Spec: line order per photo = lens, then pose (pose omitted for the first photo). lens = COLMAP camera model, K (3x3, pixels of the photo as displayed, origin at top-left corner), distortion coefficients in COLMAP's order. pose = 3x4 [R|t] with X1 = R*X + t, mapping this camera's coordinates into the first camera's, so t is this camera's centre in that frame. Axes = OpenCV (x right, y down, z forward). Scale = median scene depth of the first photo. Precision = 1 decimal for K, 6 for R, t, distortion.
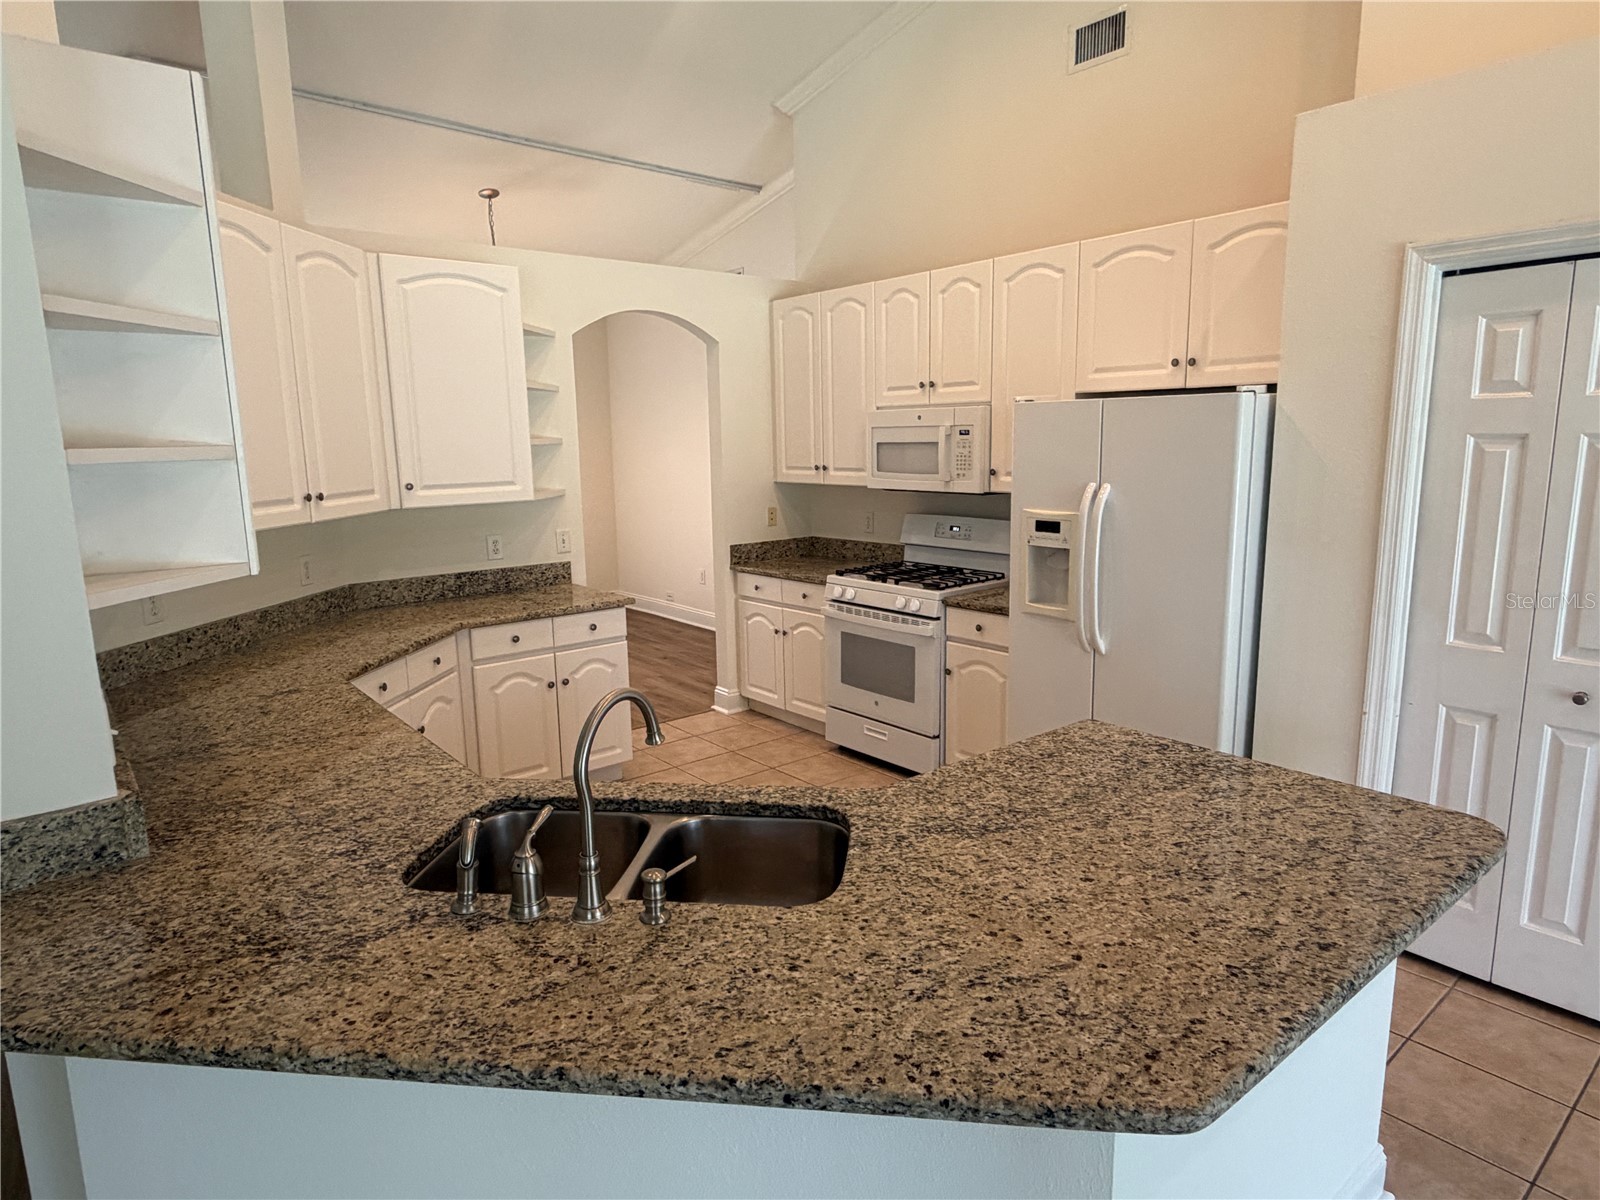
lens RADIAL K [[926.8, 0, 804.1], [0, 926.8, 597.7], [0, 0, 1]] dist [0.002678, 0.000911]
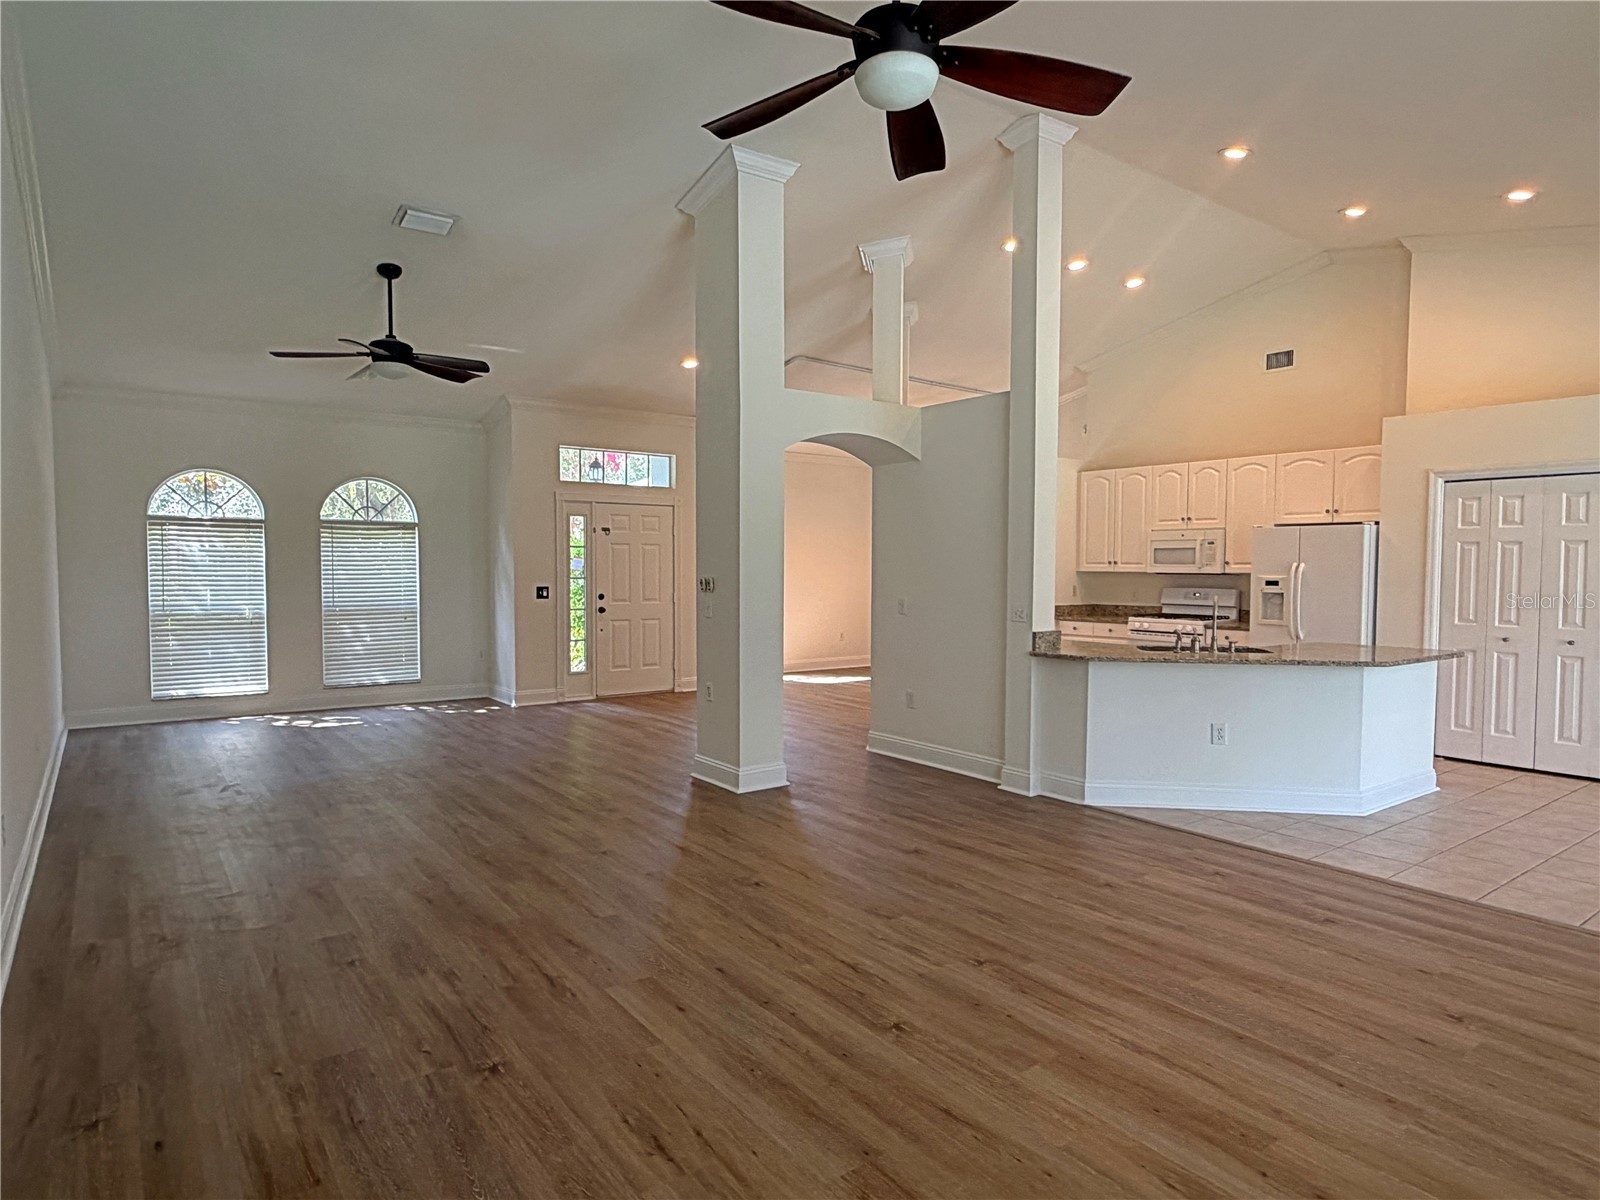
lens RADIAL K [[931.2, 0, 808.4], [0, 931.2, 609.0], [0, 0, 1]] dist [-0.001411, 0.001976]
pose [[0.998556, 0.023889, -0.048124, -0.690539], [-0.029778, 0.991631, -0.125624, 0.279125], [0.044720, 0.126875, 0.990910, -1.166326]]
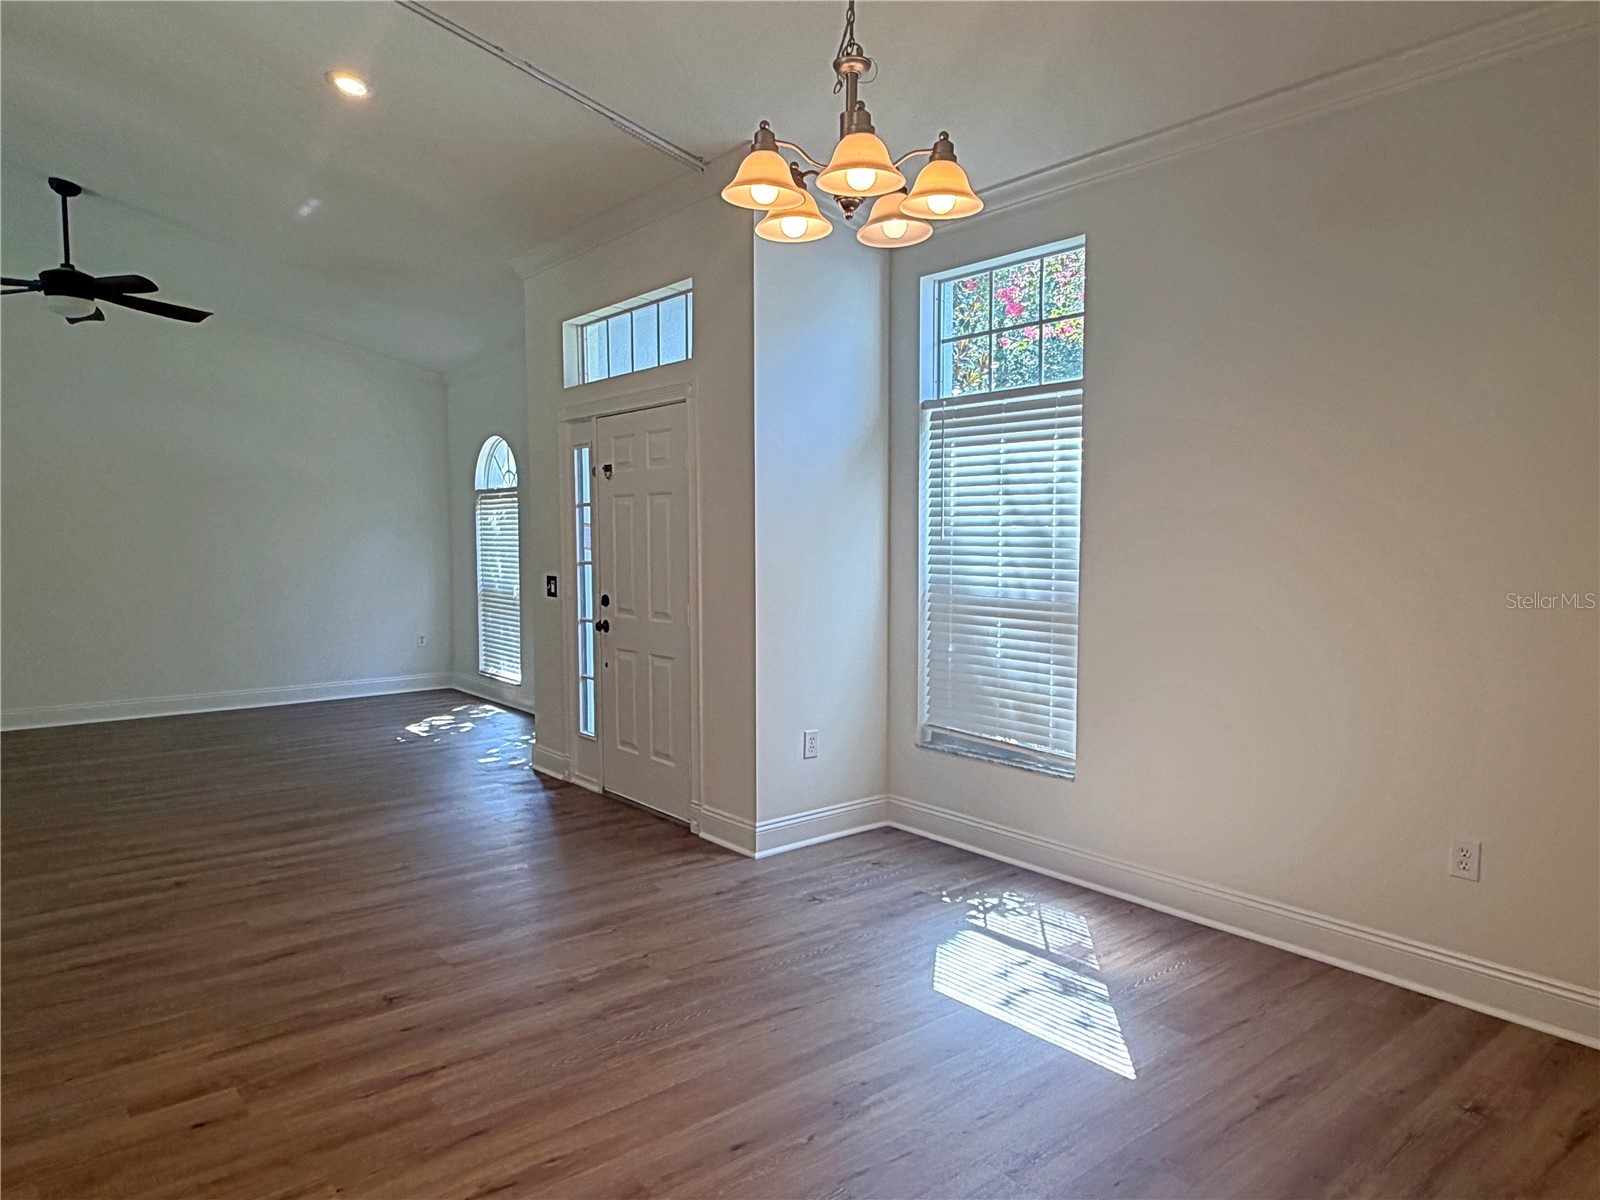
lens RADIAL K [[1031.0, 0, 796.9], [0, 1031.0, 622.1], [0, 0, 1]] dist [-0.000474, 0.001008]
pose [[-0.016783, 0.101161, -0.994729, 0.096440], [-0.173671, 0.979451, 0.102537, -0.247773], [0.984661, 0.174477, 0.001130, 1.733128]]
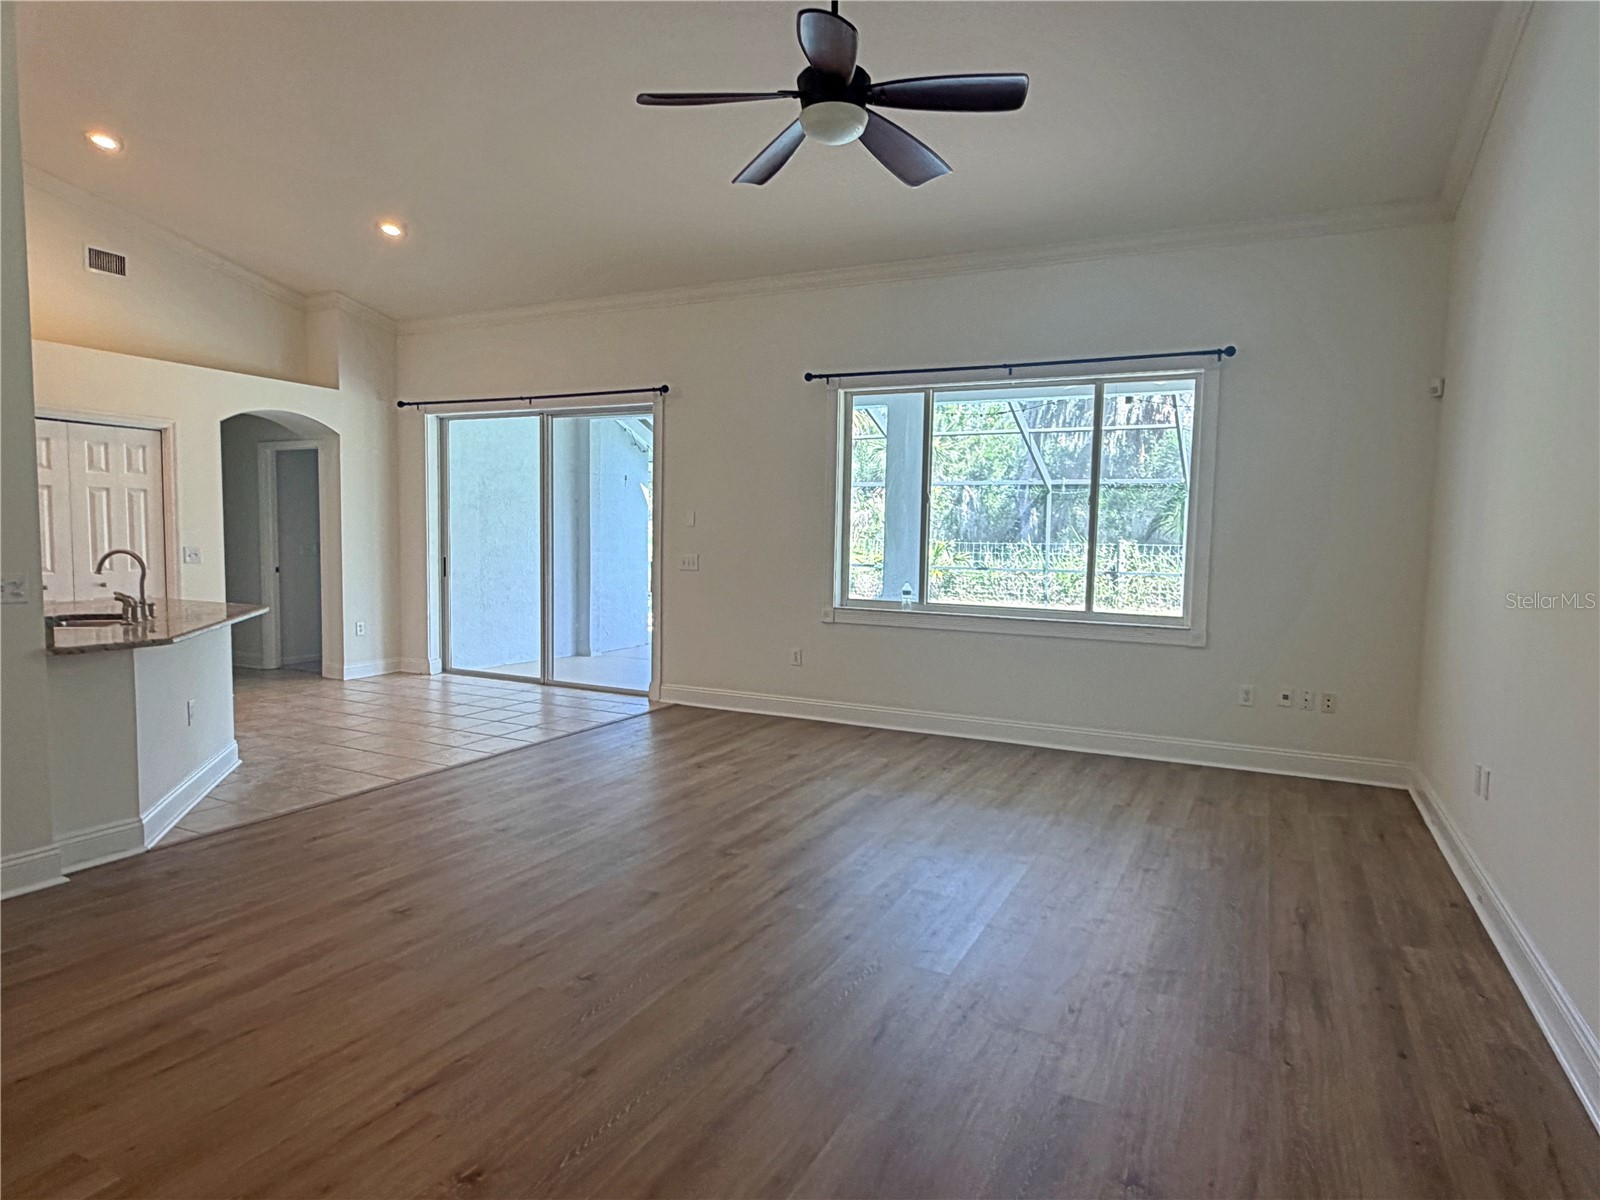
lens RADIAL K [[926.8, 0, 804.1], [0, 926.8, 597.7], [0, 0, 1]] dist [0.002678, 0.000911]
pose [[-0.405688, -0.055341, 0.912335, -1.569651], [0.147026, 0.981216, 0.124897, 0.084240], [-0.902109, 0.184806, -0.389931, 0.074894]]
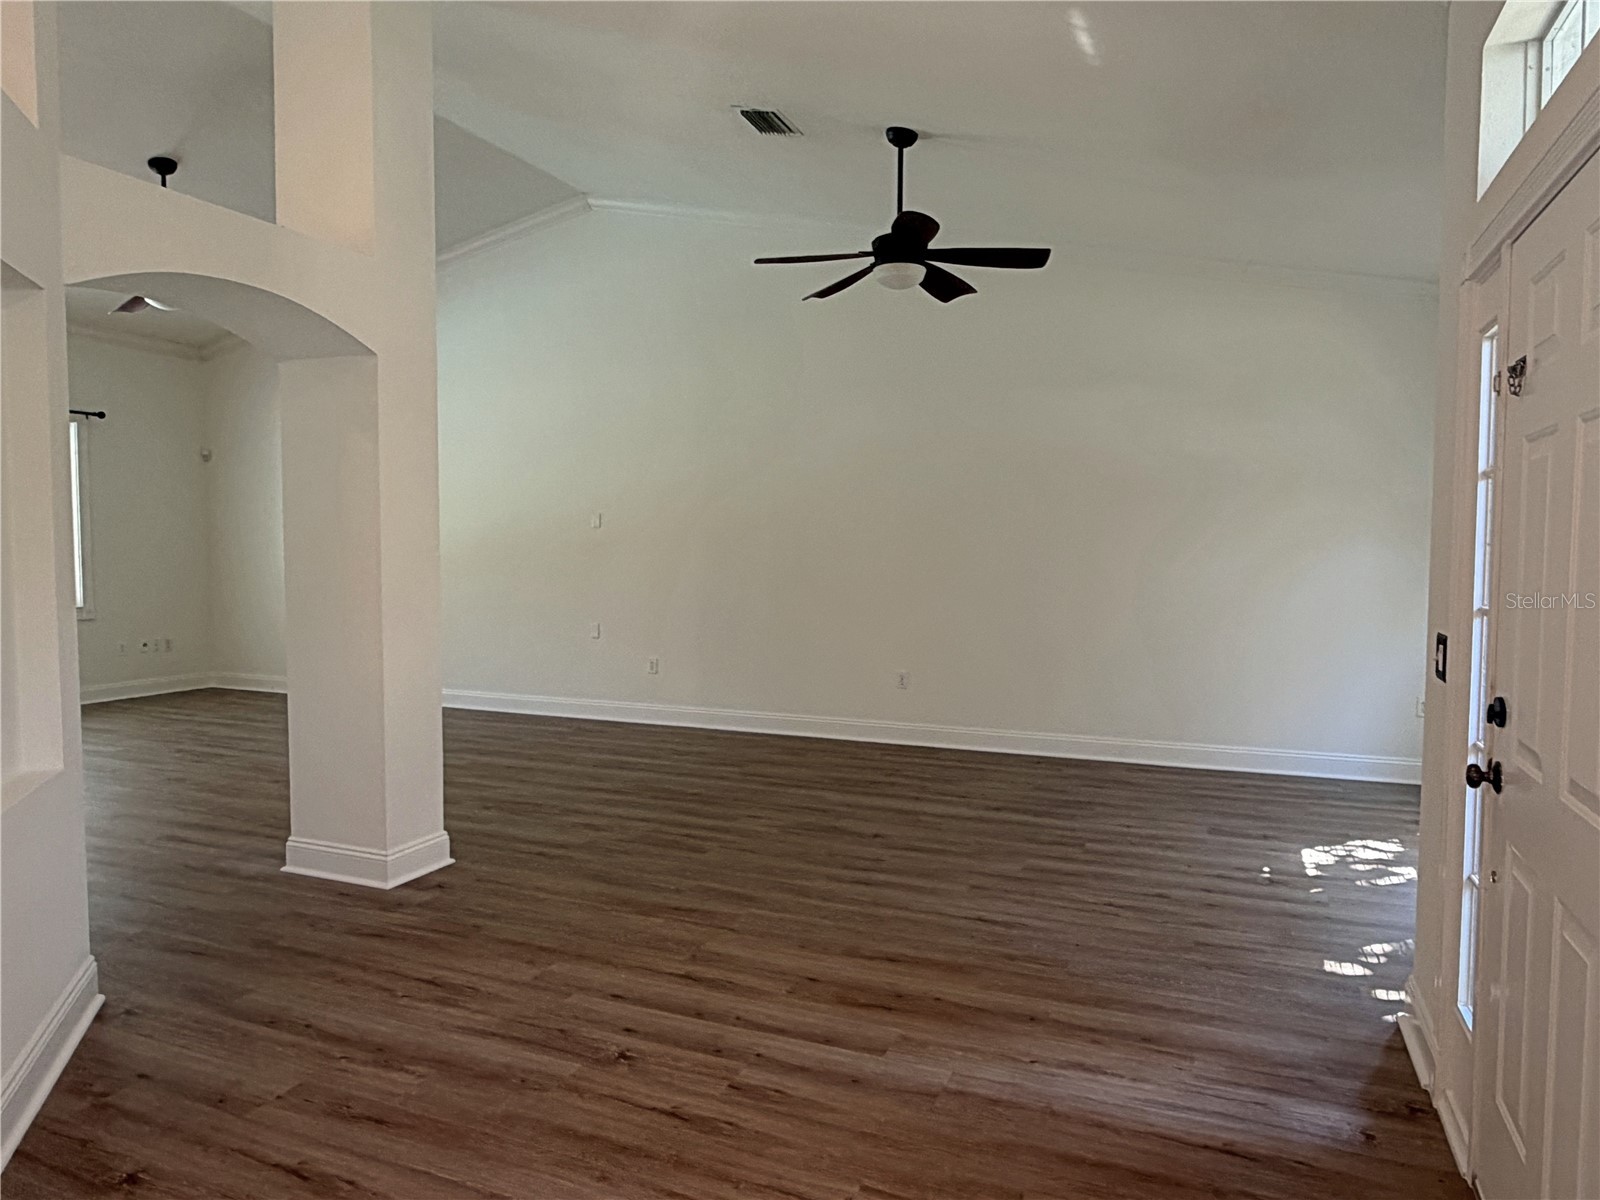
lens RADIAL K [[1037.7, 0, 807.7], [0, 1037.7, 600.7], [0, 0, 1]] dist [-0.000997, 0.001774]
pose [[-0.885144, 0.039597, -0.463629, -0.790696], [-0.070034, 0.973686, 0.216864, -0.237533], [0.460017, 0.224426, -0.859080, 1.765289]]
